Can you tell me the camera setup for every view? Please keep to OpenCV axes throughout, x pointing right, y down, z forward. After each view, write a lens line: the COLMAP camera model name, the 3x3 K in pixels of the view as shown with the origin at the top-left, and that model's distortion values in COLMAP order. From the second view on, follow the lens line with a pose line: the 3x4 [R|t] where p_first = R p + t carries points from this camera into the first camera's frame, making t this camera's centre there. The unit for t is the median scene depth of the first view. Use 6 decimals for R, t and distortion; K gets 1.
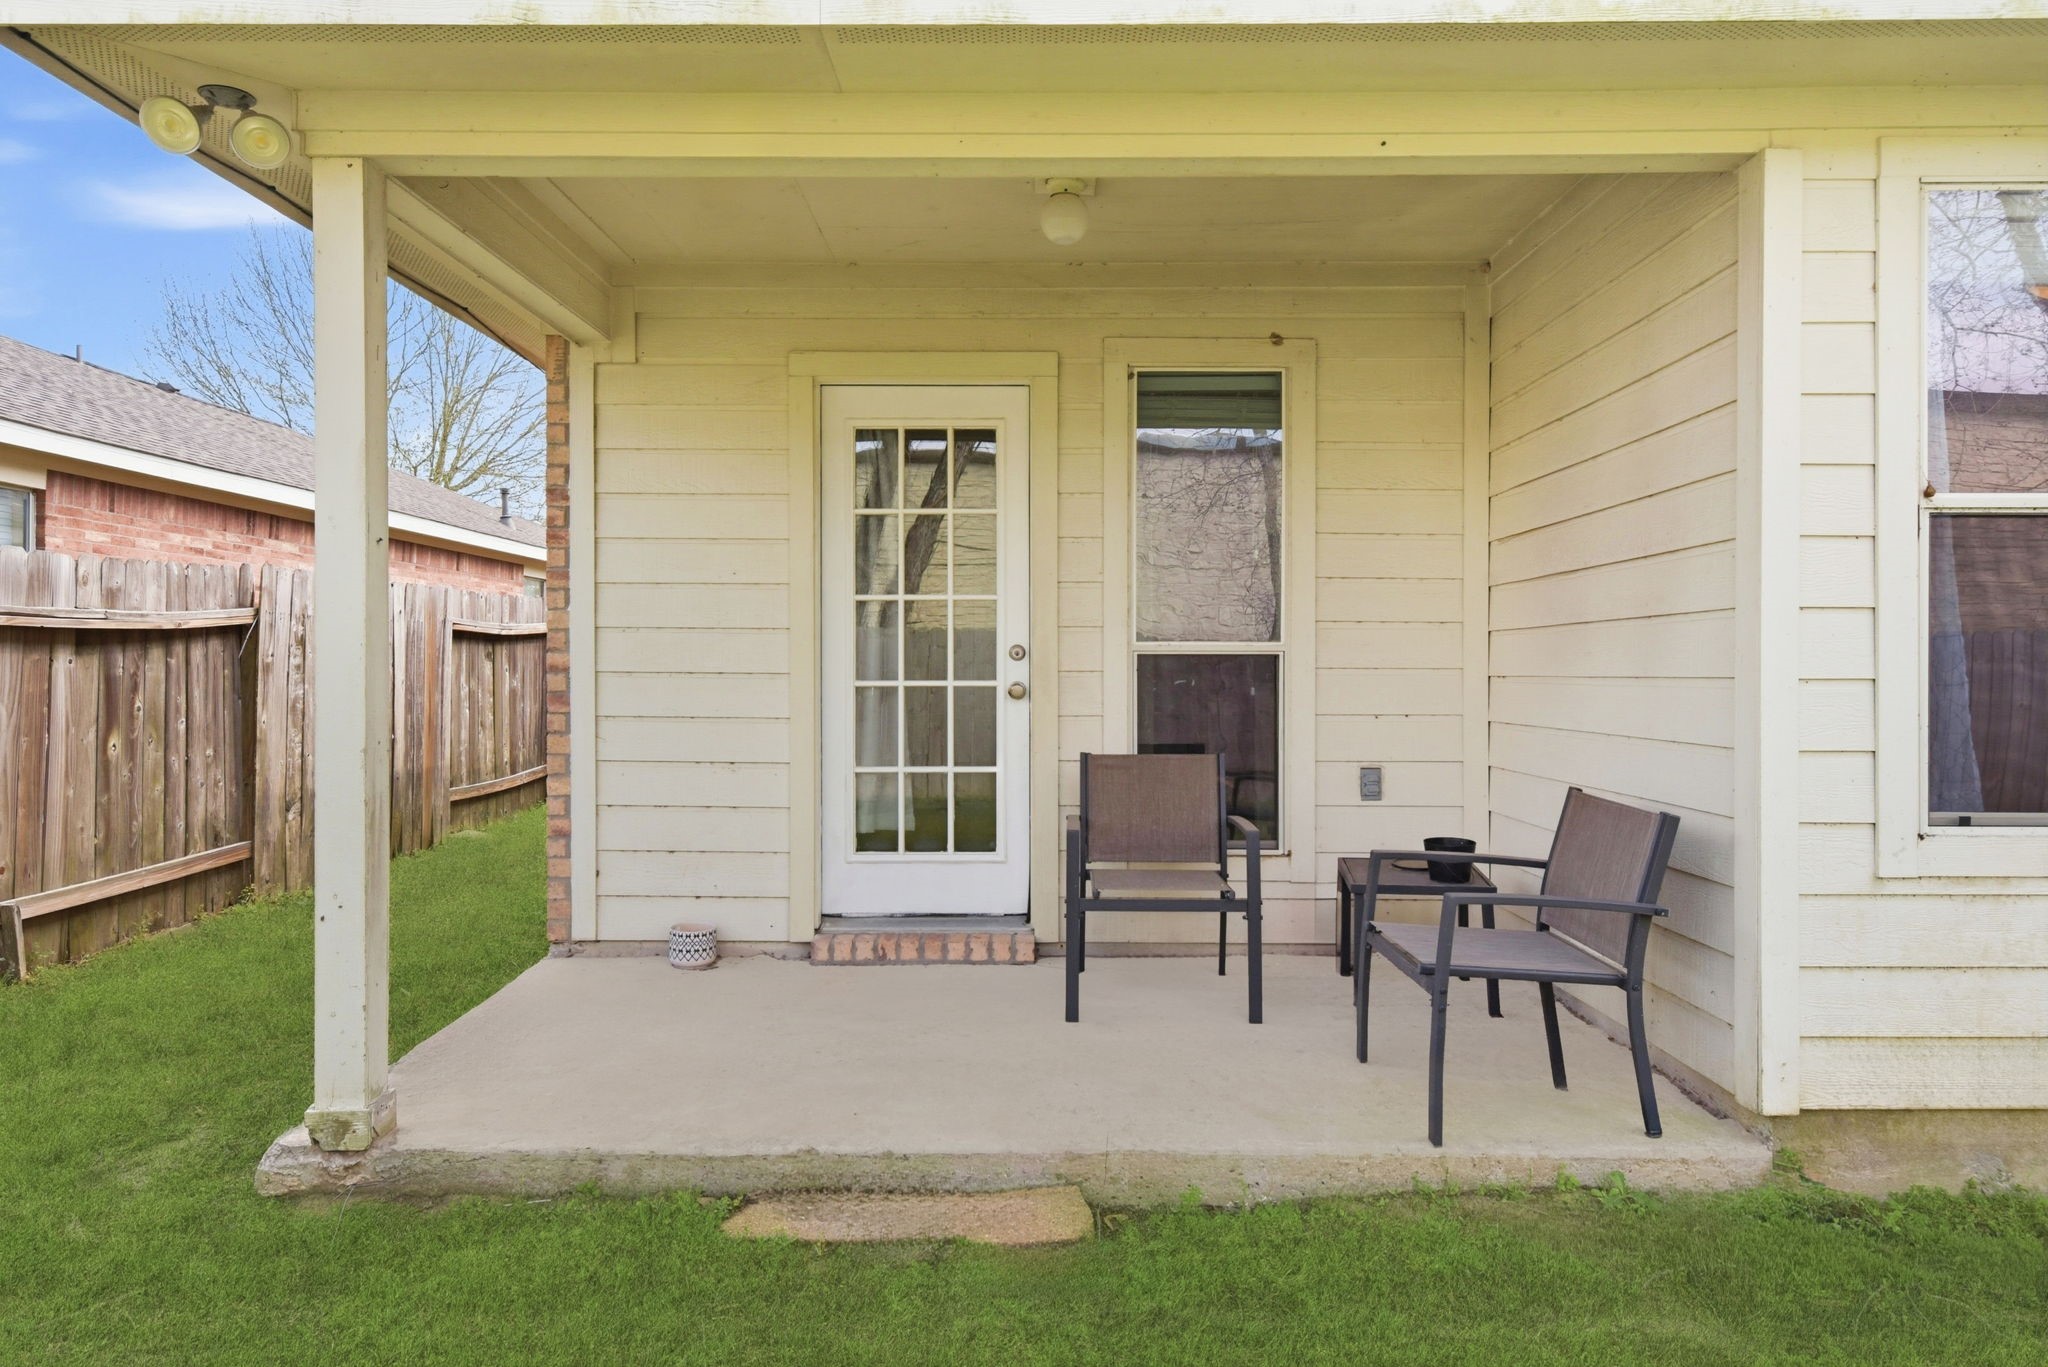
lens RADIAL K [[1258.2, 0, 1024.0], [0, 1258.2, 683.5], [0, 0, 1]] dist [0.015816, 0.000218]
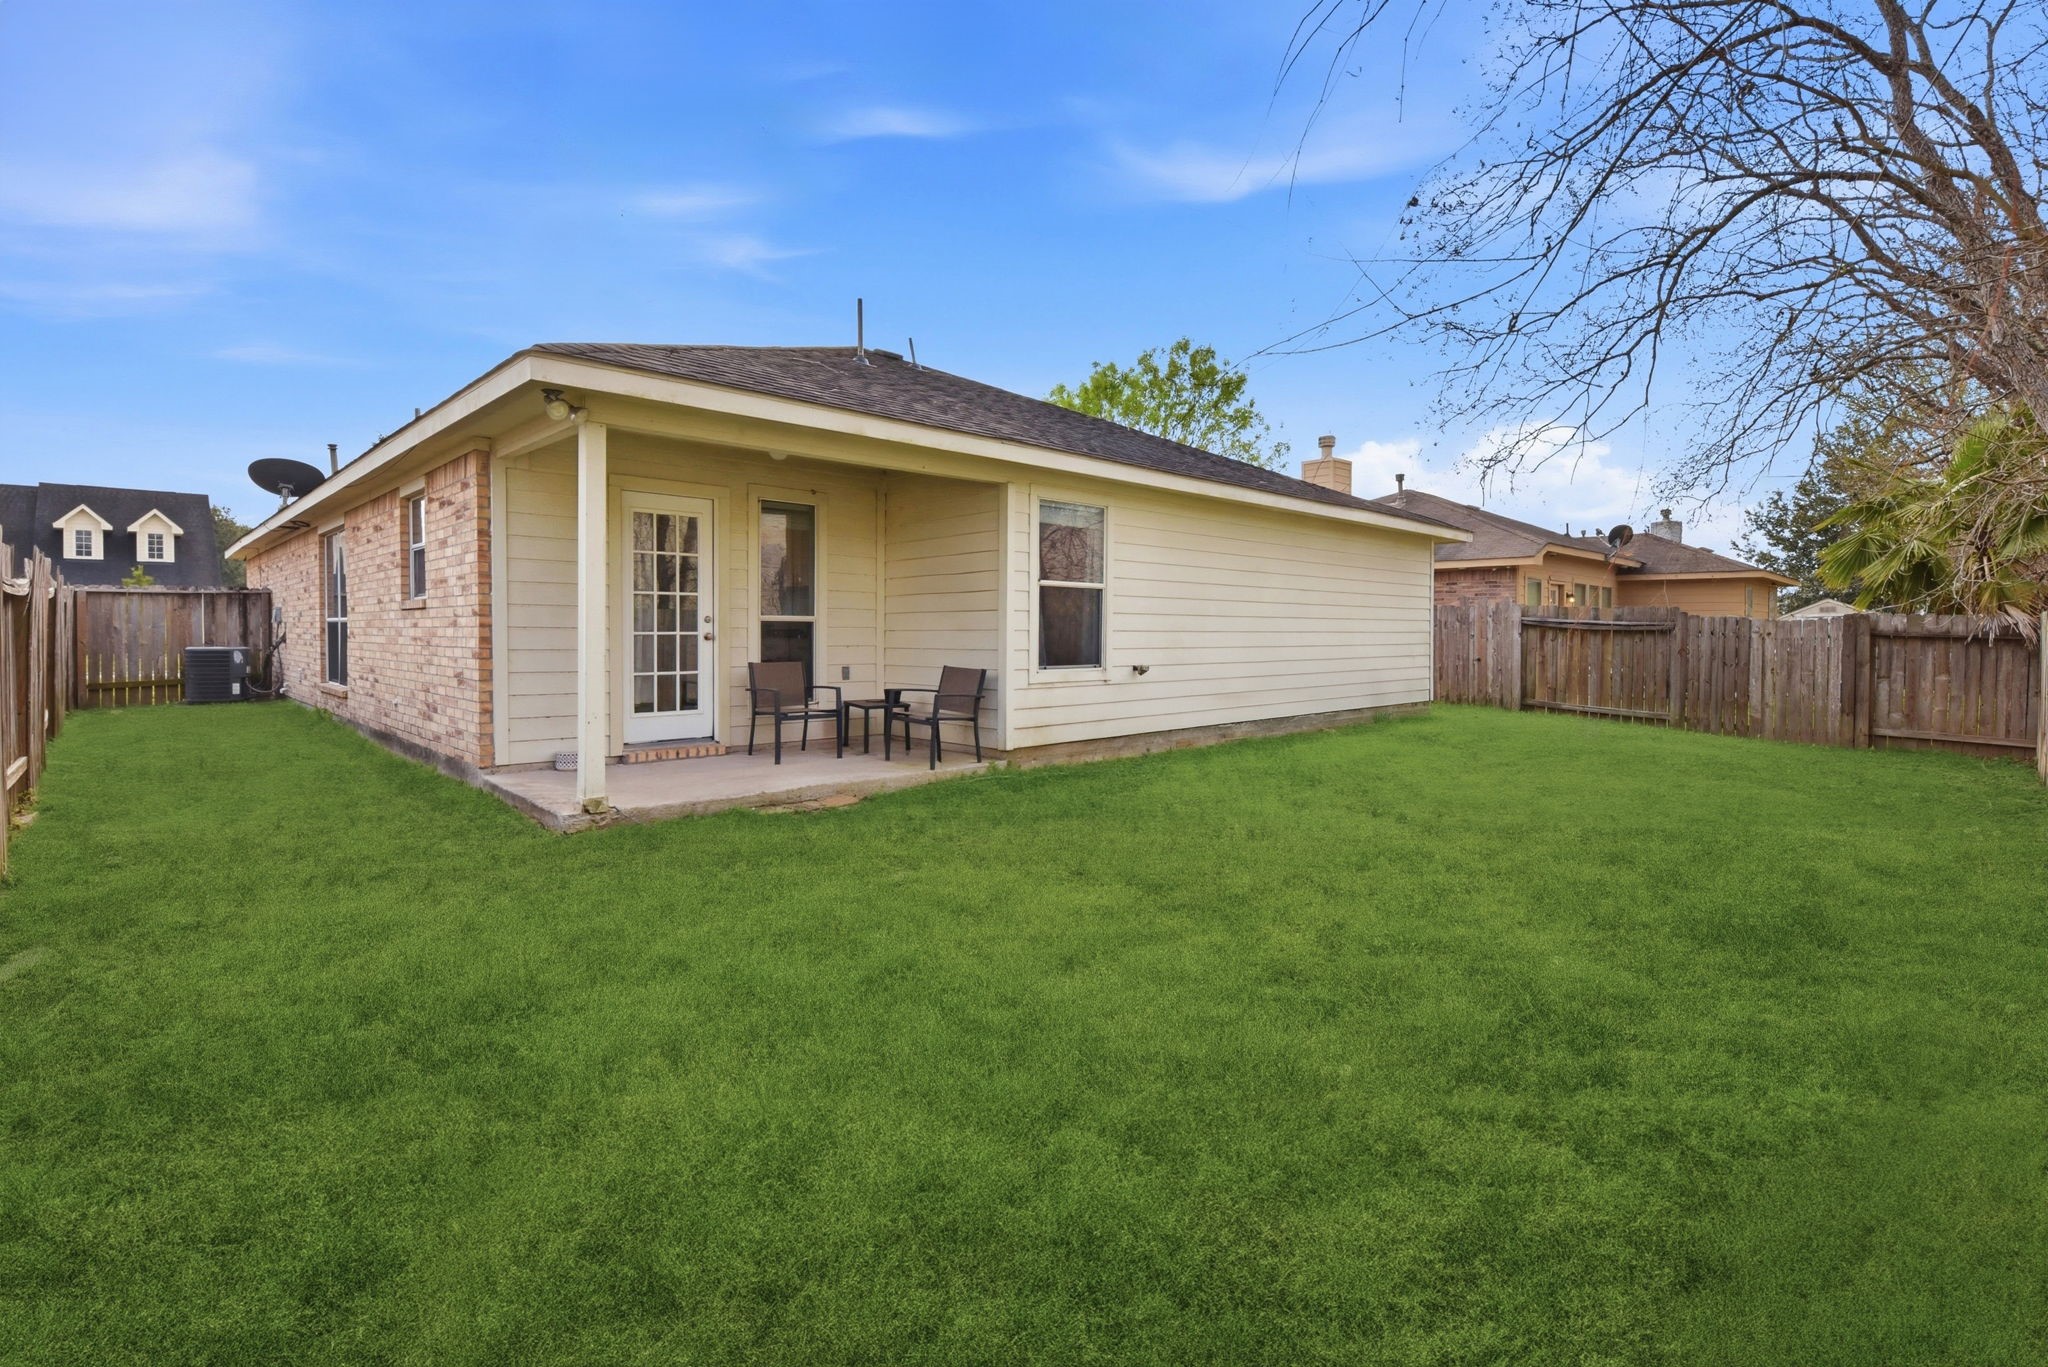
lens RADIAL K [[902.7, 0, 1035.6], [0, 902.7, 693.1], [0, 0, 1]] dist [-0.006544, -0.008544]
pose [[0.717207, -0.044897, 0.695413, -0.722740], [0.006417, 0.998306, 0.057834, 0.017621], [-0.696831, -0.037016, 0.716280, -0.567307]]
